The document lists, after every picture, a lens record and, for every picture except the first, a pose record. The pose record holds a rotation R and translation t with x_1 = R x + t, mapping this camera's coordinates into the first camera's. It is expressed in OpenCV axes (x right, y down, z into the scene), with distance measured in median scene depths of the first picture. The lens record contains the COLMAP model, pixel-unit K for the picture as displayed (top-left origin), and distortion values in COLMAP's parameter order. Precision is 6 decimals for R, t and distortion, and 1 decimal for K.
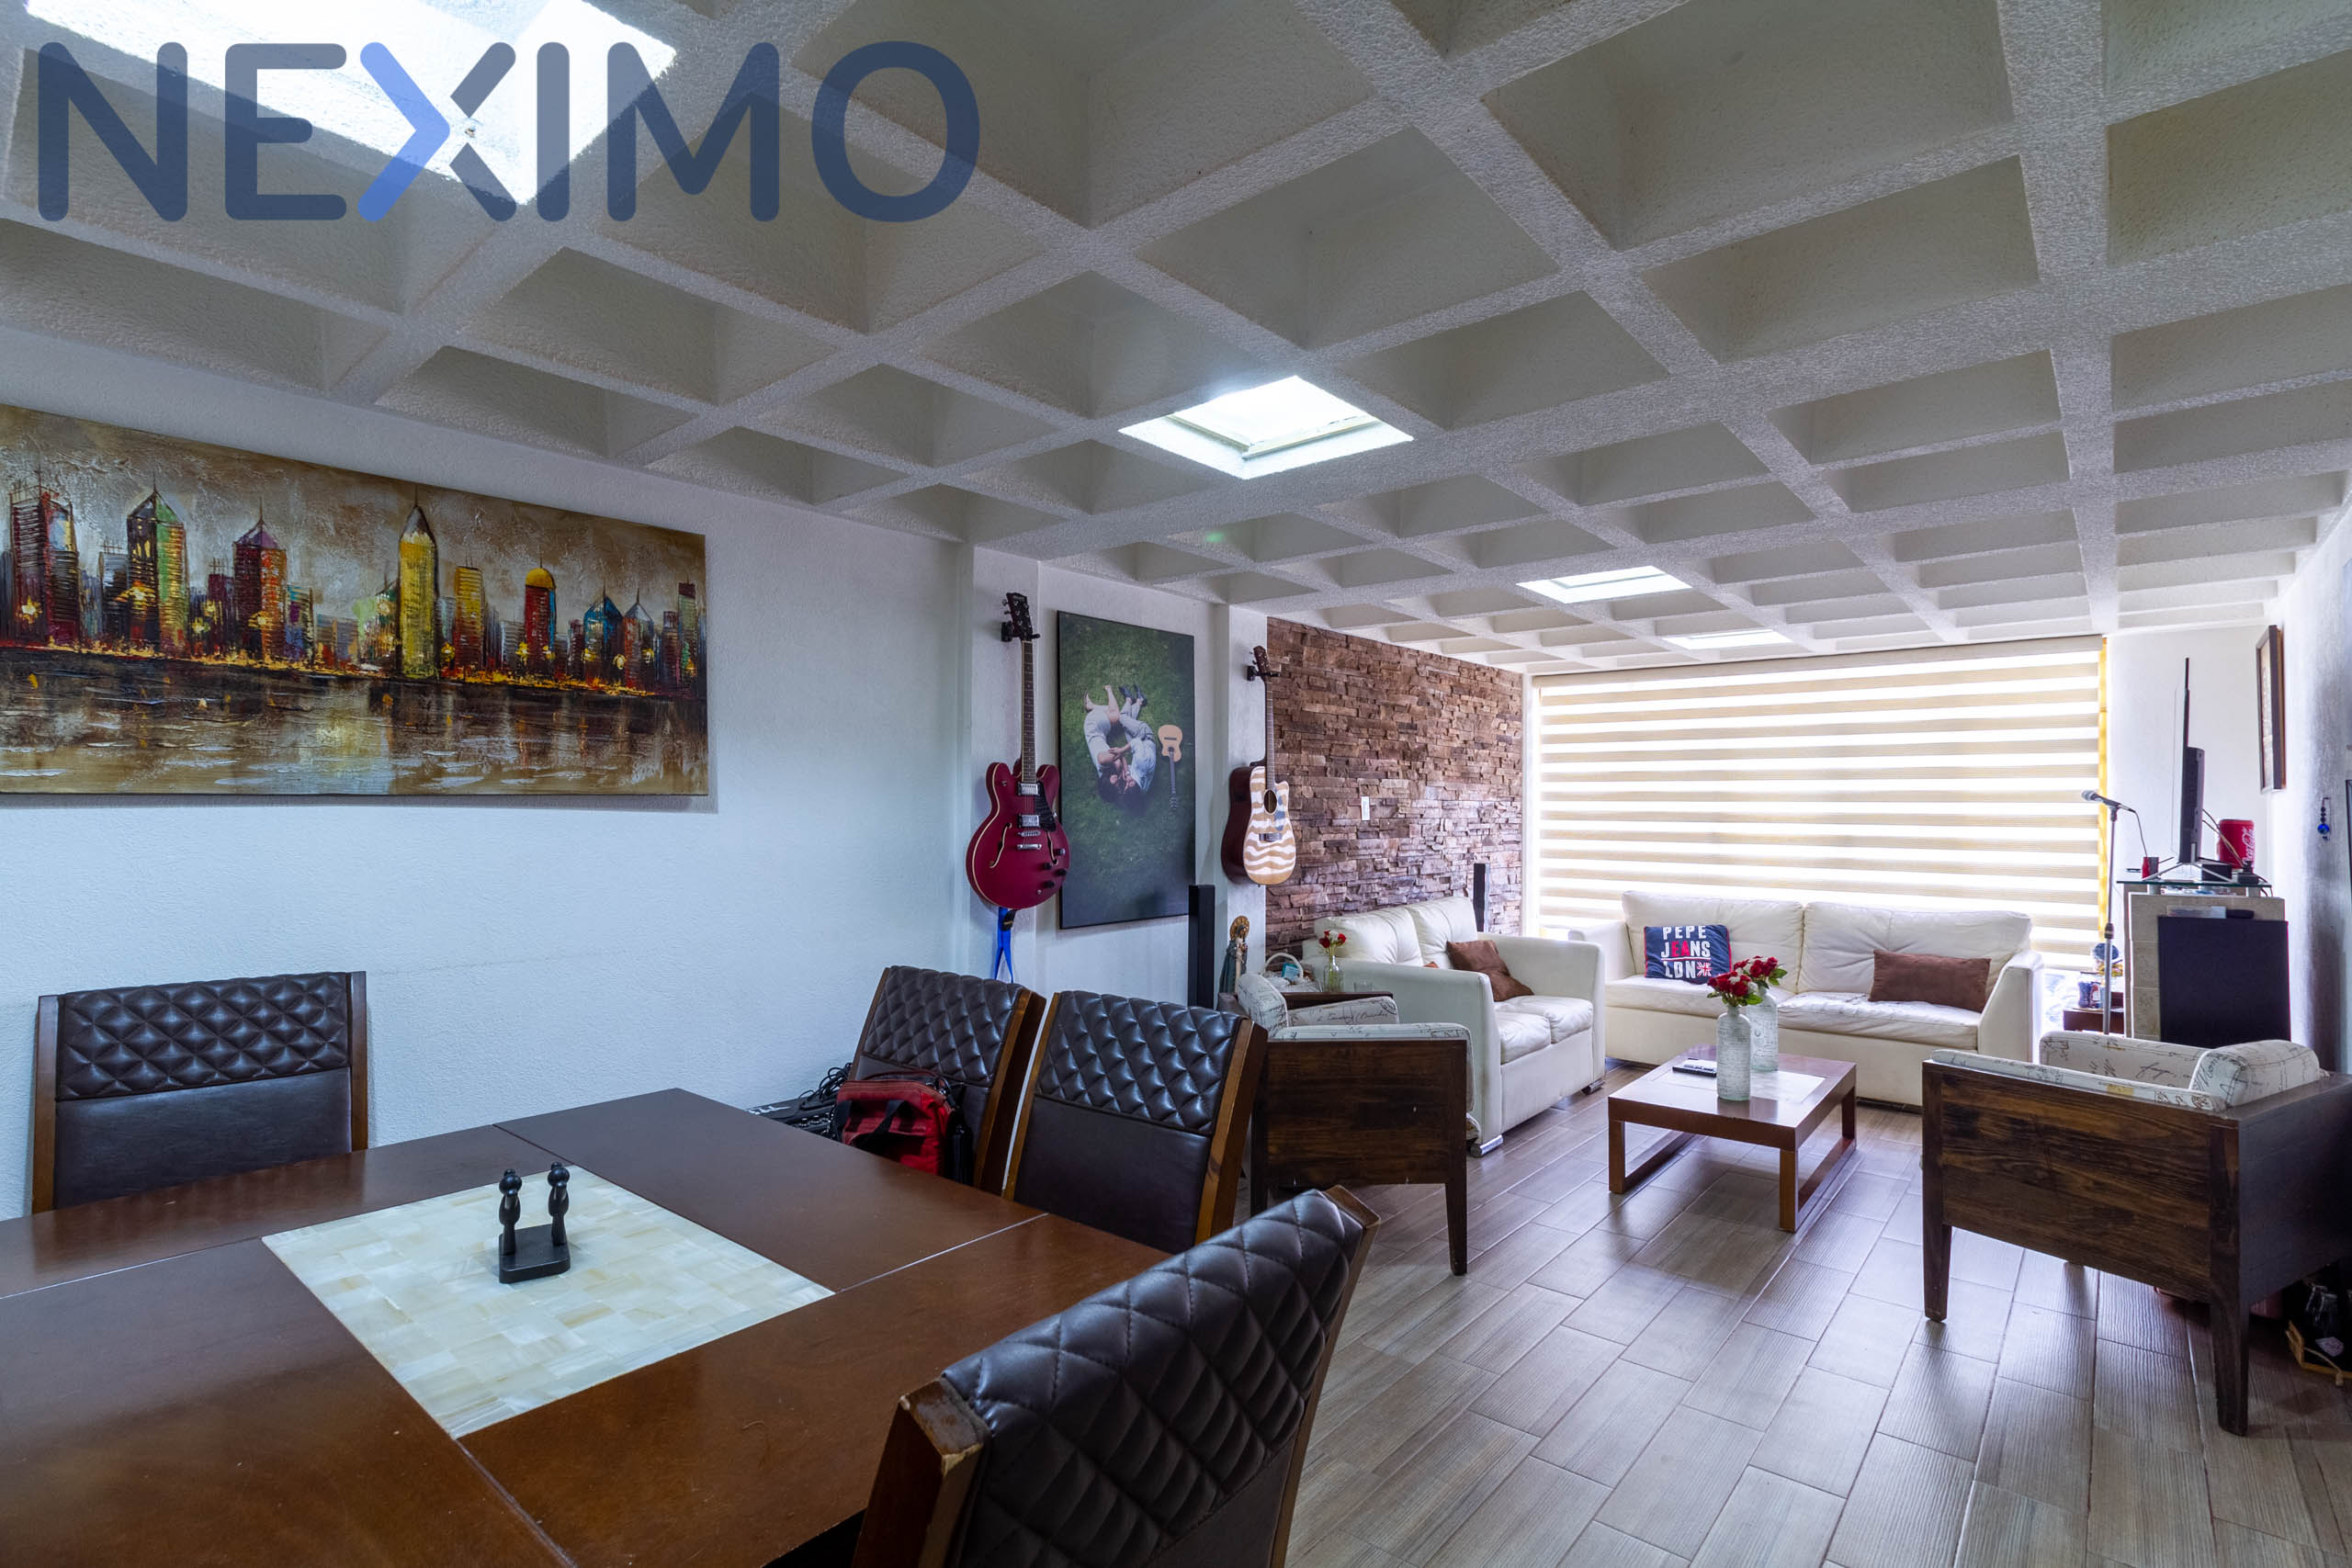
lens RADIAL K [[1109.2, 0, 1178.7], [0, 1109.2, 791.2], [0, 0, 1]] dist [0.005467, -0.000309]
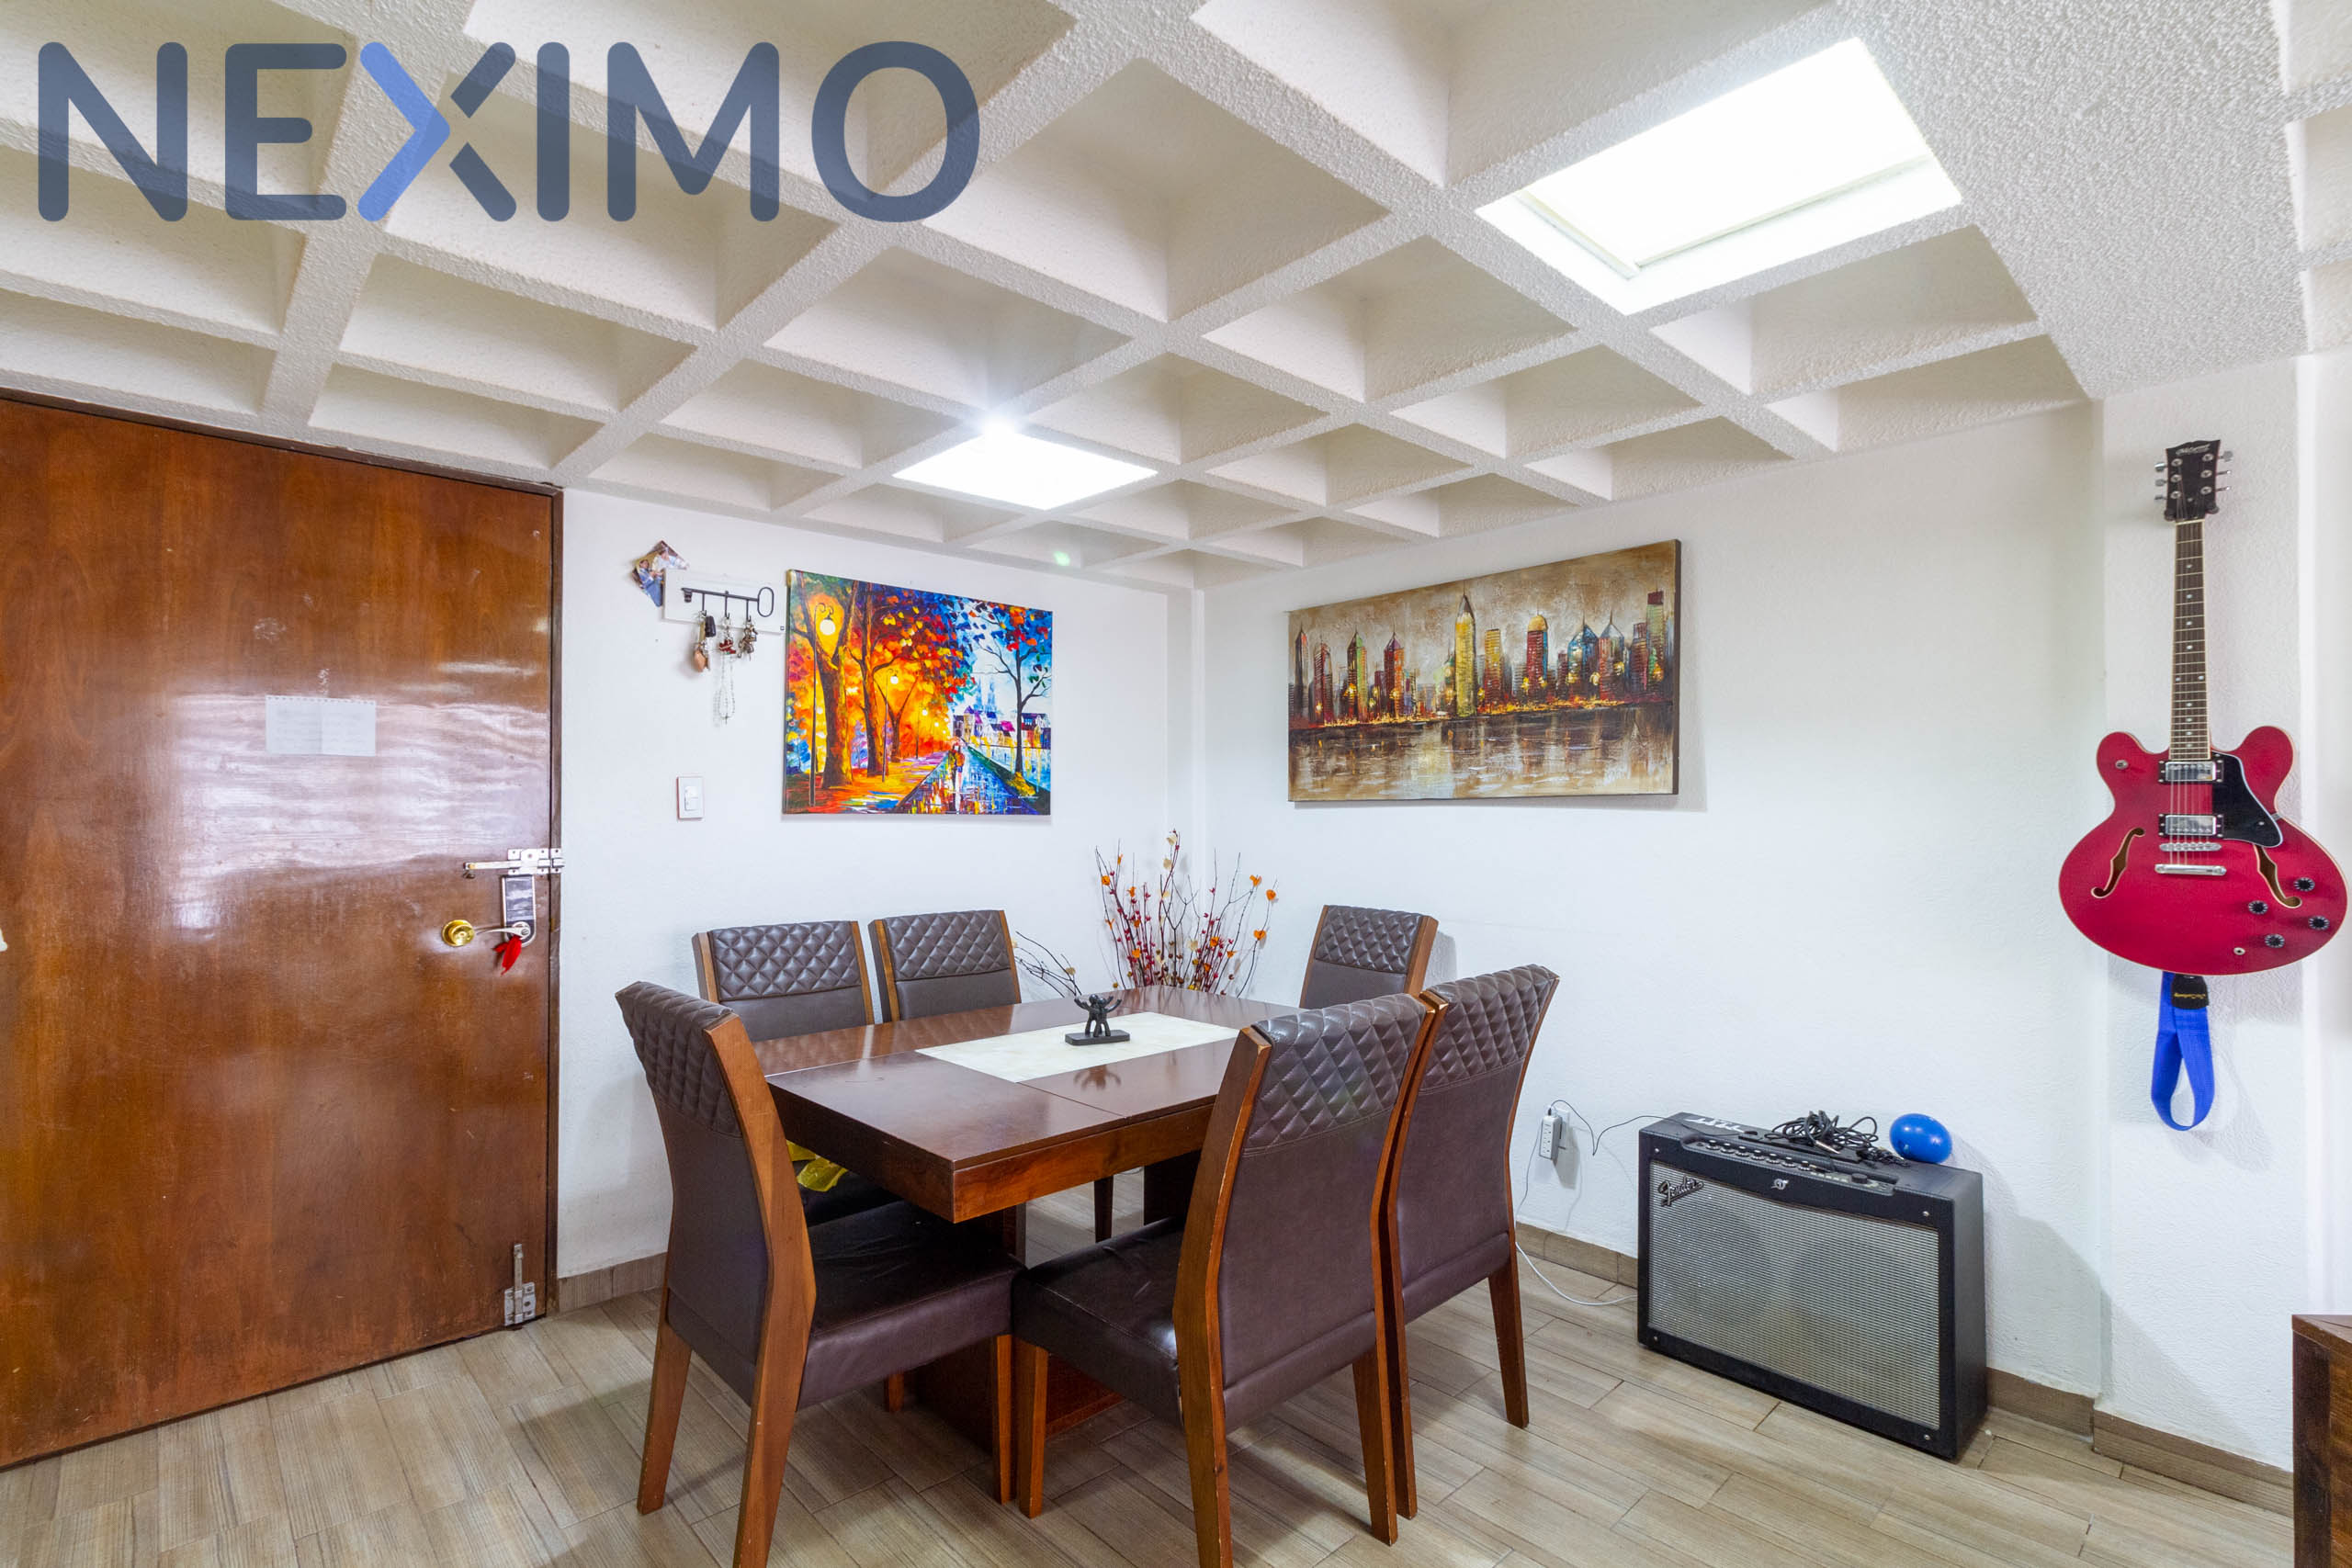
lens RADIAL K [[1109.2, 0, 1178.8], [0, 1109.2, 801.3], [0, 0, 1]] dist [0.005467, -0.000309]
pose [[-0.113628, -0.010298, -0.993470, 0.751136], [0.016708, 0.999785, -0.012274, 0.018048], [0.993383, -0.017994, -0.113431, 0.777686]]
